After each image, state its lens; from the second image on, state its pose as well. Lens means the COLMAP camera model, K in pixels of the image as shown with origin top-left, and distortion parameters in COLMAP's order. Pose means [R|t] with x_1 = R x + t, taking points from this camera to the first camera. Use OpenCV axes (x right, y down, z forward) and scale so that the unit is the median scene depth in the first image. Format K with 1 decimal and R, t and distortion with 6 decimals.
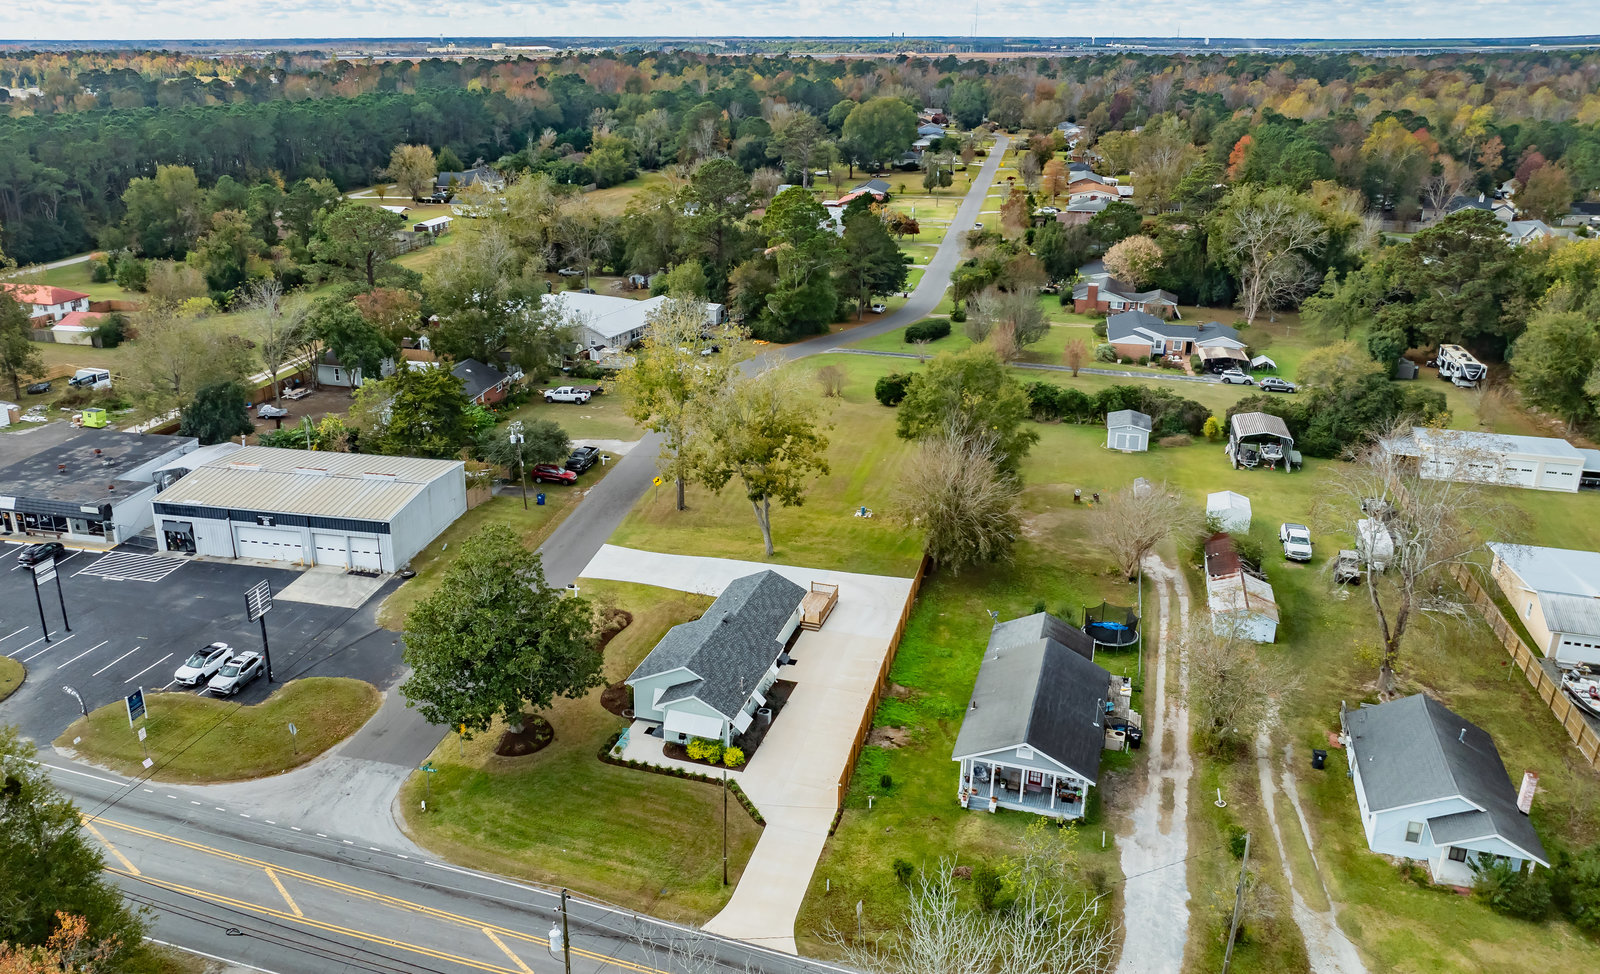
lens RADIAL K [[1252.1, 0, 727.2], [0, 1252.1, 486.1], [0, 0, 1]] dist [-0.013465, -0.006050]
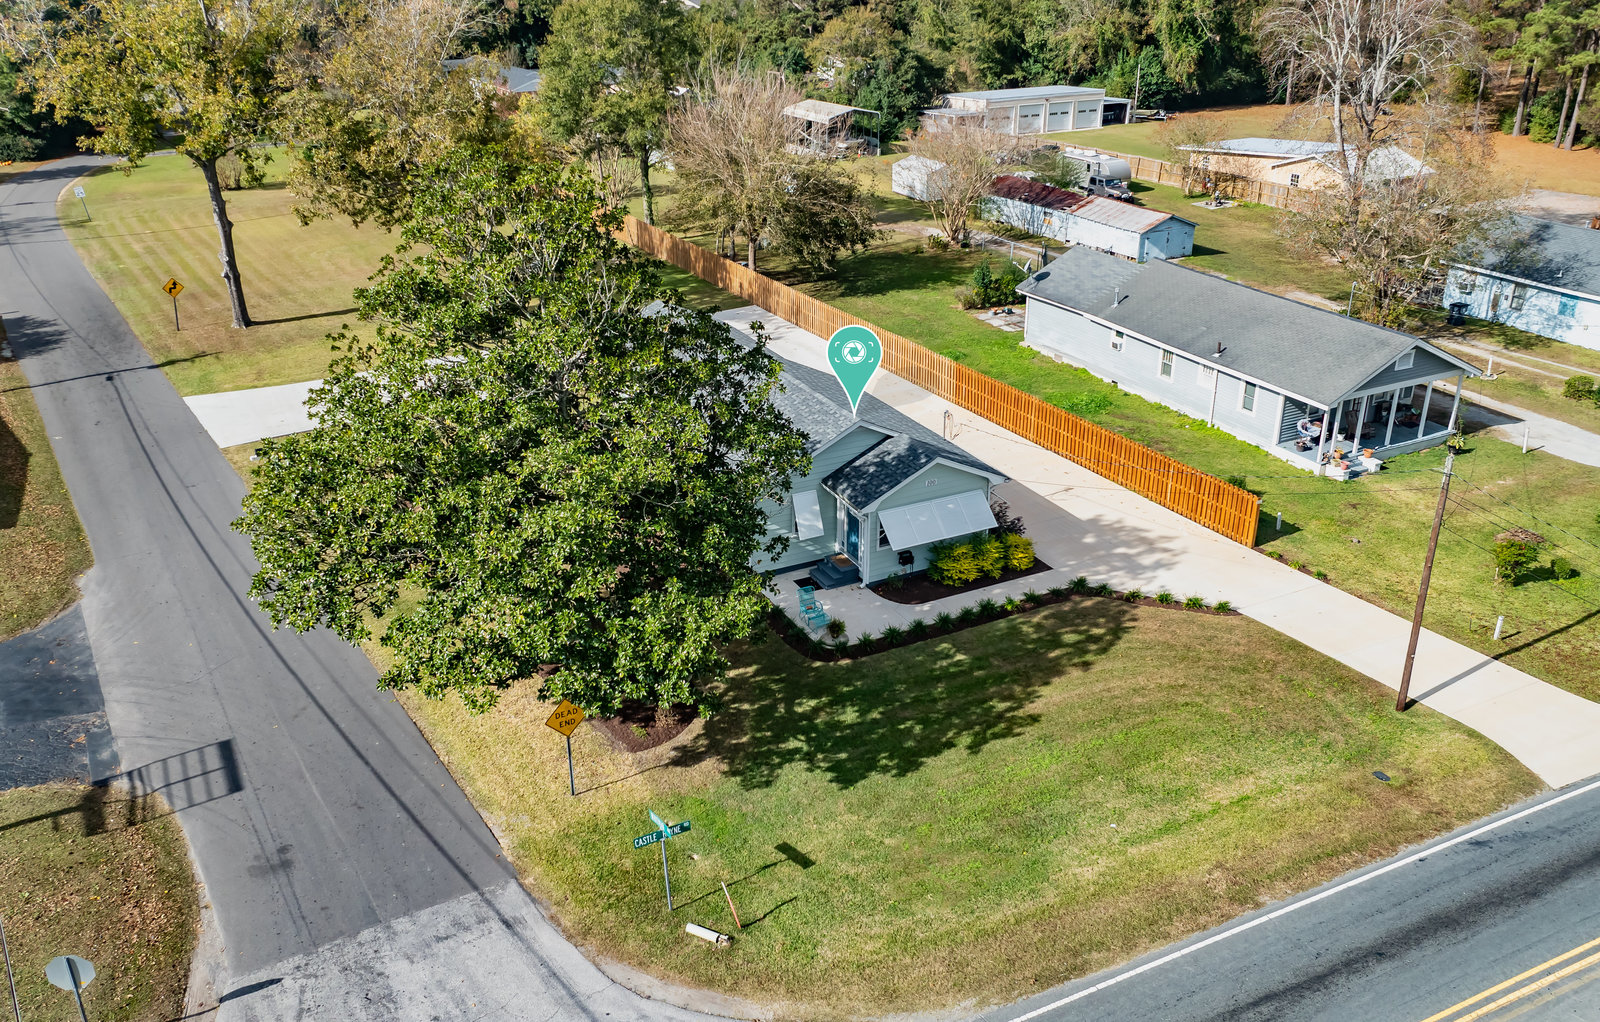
lens RADIAL K [[1287.6, 0, 799.9], [0, 1287.6, 514.9], [0, 0, 1]] dist [-0.021588, -0.005268]
pose [[0.693165, -0.305819, 0.652685, -0.290428], [0.252198, 0.951192, 0.177847, 0.066043], [-0.675218, 0.041328, 0.736460, 0.506759]]
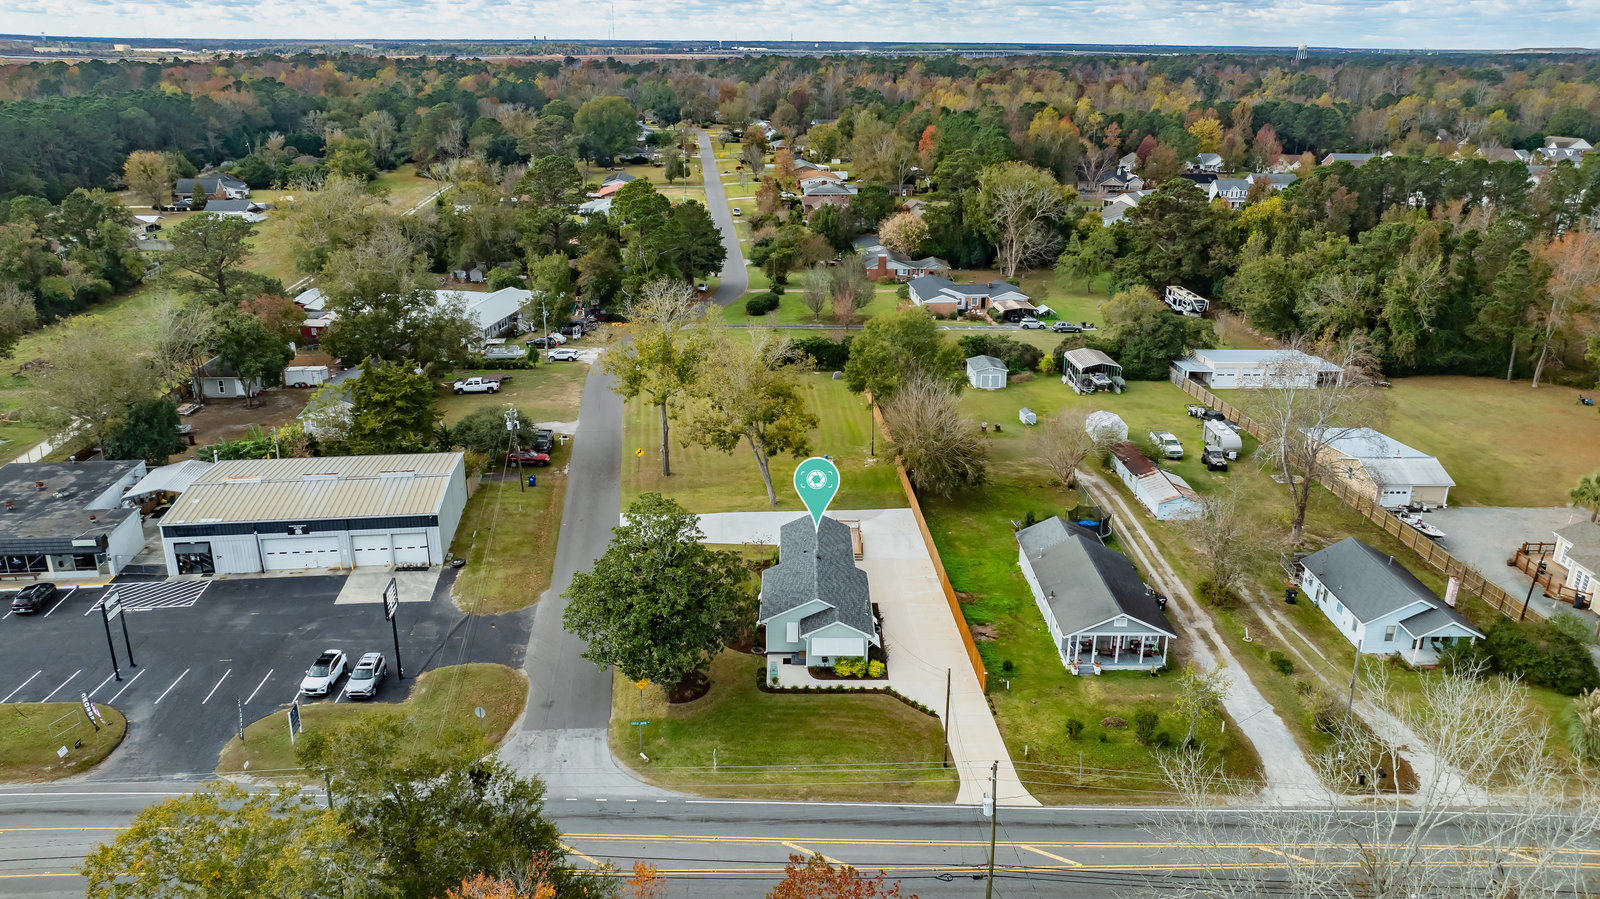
lens RADIAL K [[1168.4, 0, 800.0], [0, 1168.4, 449.5], [0, 0, 1]] dist [-0.017605, -0.001079]
pose [[0.941706, -0.104868, 0.319675, -0.286642], [0.107202, 0.994184, 0.010341, -0.002234], [-0.318900, 0.024531, 0.947471, -0.000392]]
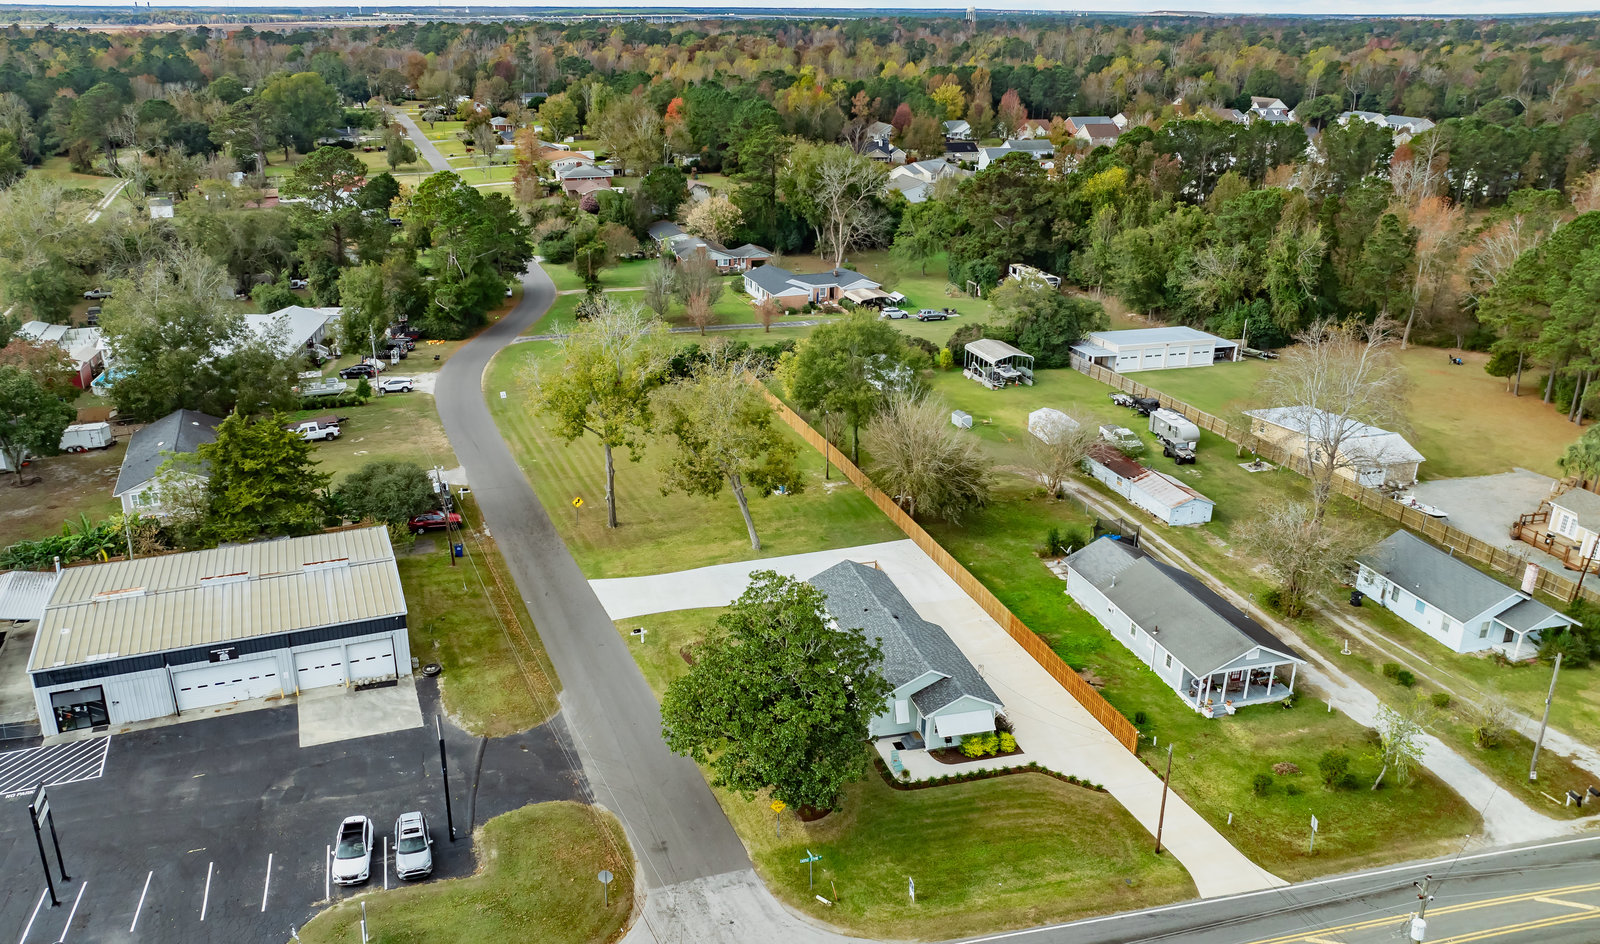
lens RADIAL K [[1223.8, 0, 762.4], [0, 1223.8, 468.6], [0, 0, 1]] dist [-0.015459, -0.003685]
pose [[0.833215, -0.191680, 0.518664, -0.464454], [0.182641, 0.980752, 0.069045, -0.075087], [-0.521915, 0.037201, 0.852186, 0.197062]]
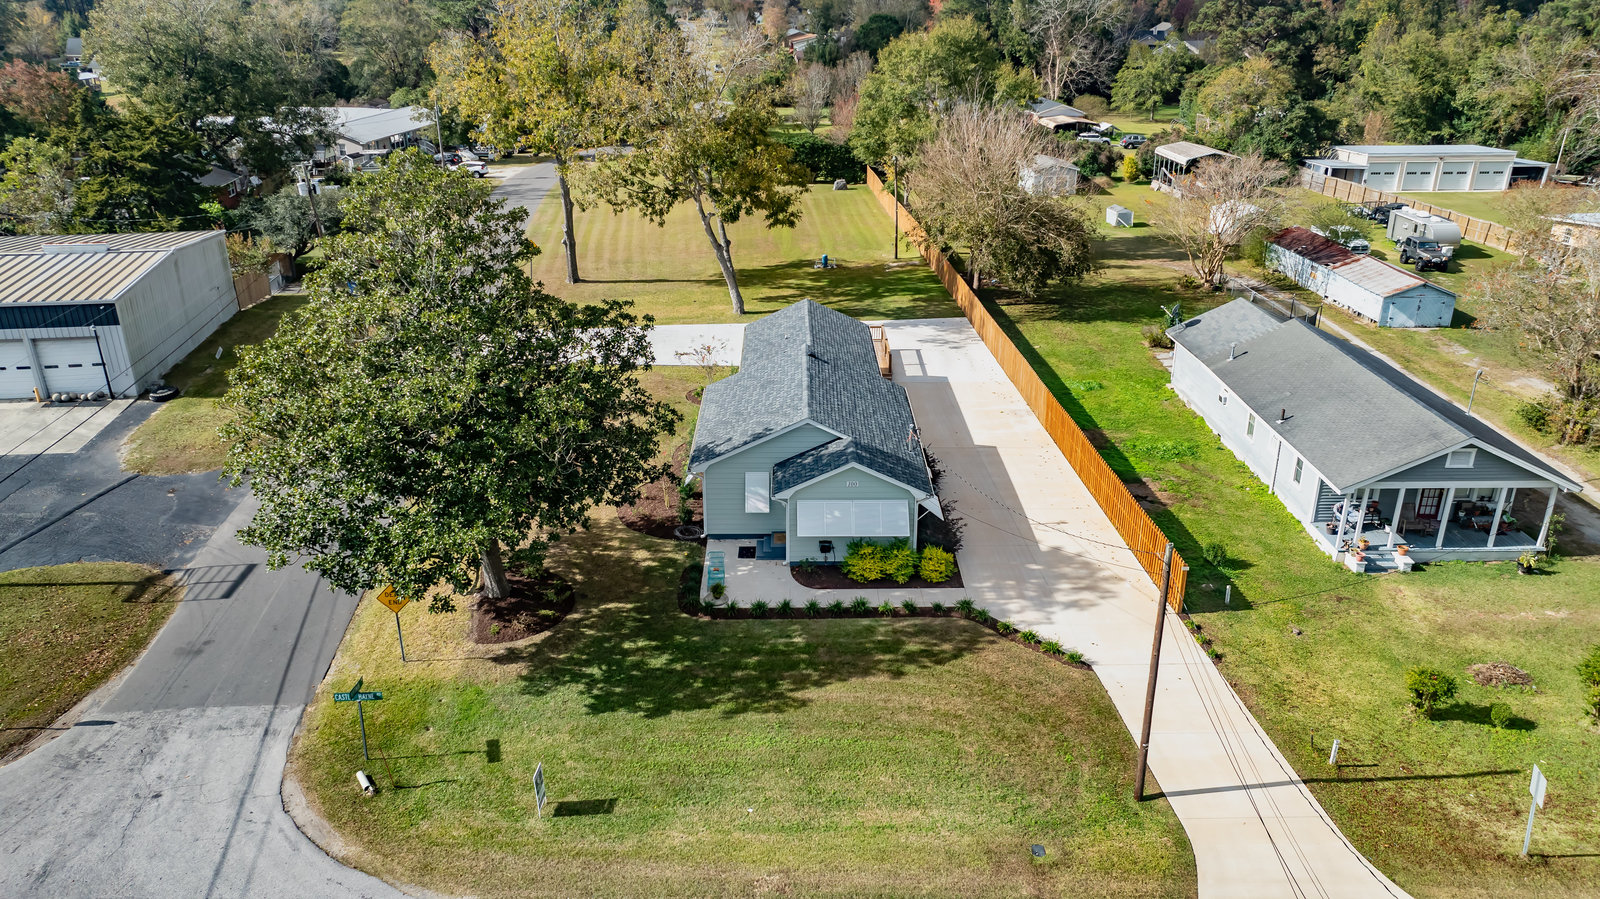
lens RADIAL K [[1139.0, 0, 800.0], [0, 1139.0, 449.5], [0, 0, 1]] dist [-0.036164, 0.034522]
pose [[0.940619, -0.132805, 0.312408, -0.146433], [0.118256, 0.990843, 0.065154, 0.096257], [-0.318200, -0.024341, 0.947711, 0.416708]]
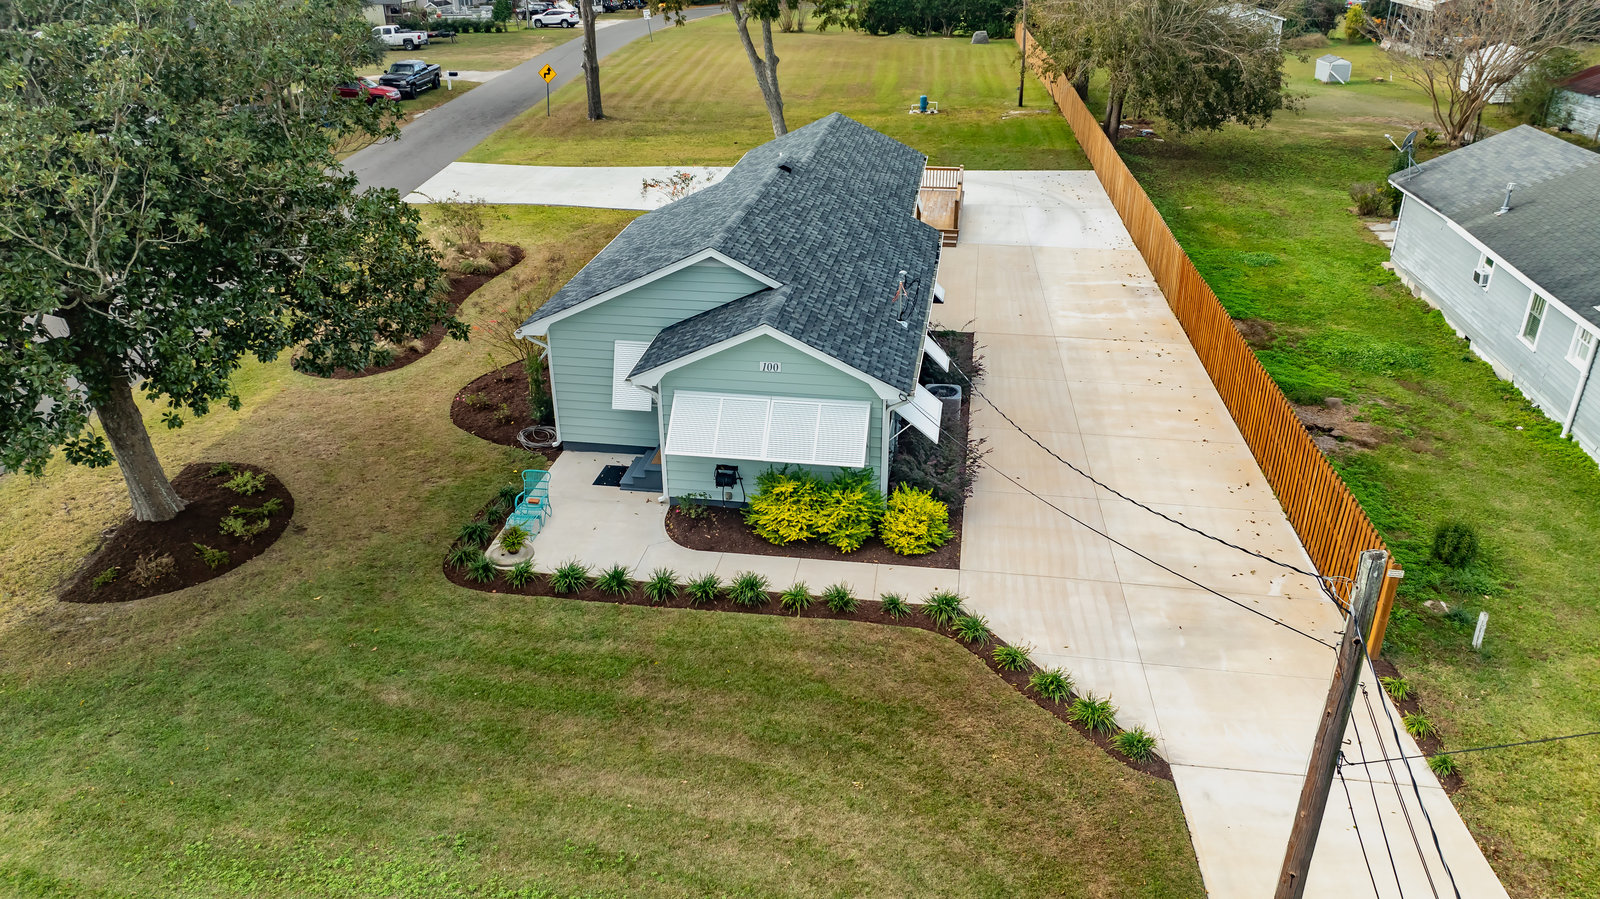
lens RADIAL K [[1139.0, 0, 800.0], [0, 1139.0, 449.5], [0, 0, 1]] dist [-0.036164, 0.034522]
pose [[0.983382, -0.088318, 0.158619, -0.046960], [0.069422, 0.990227, 0.120956, 0.123341], [-0.167752, -0.107934, 0.979903, 0.555474]]
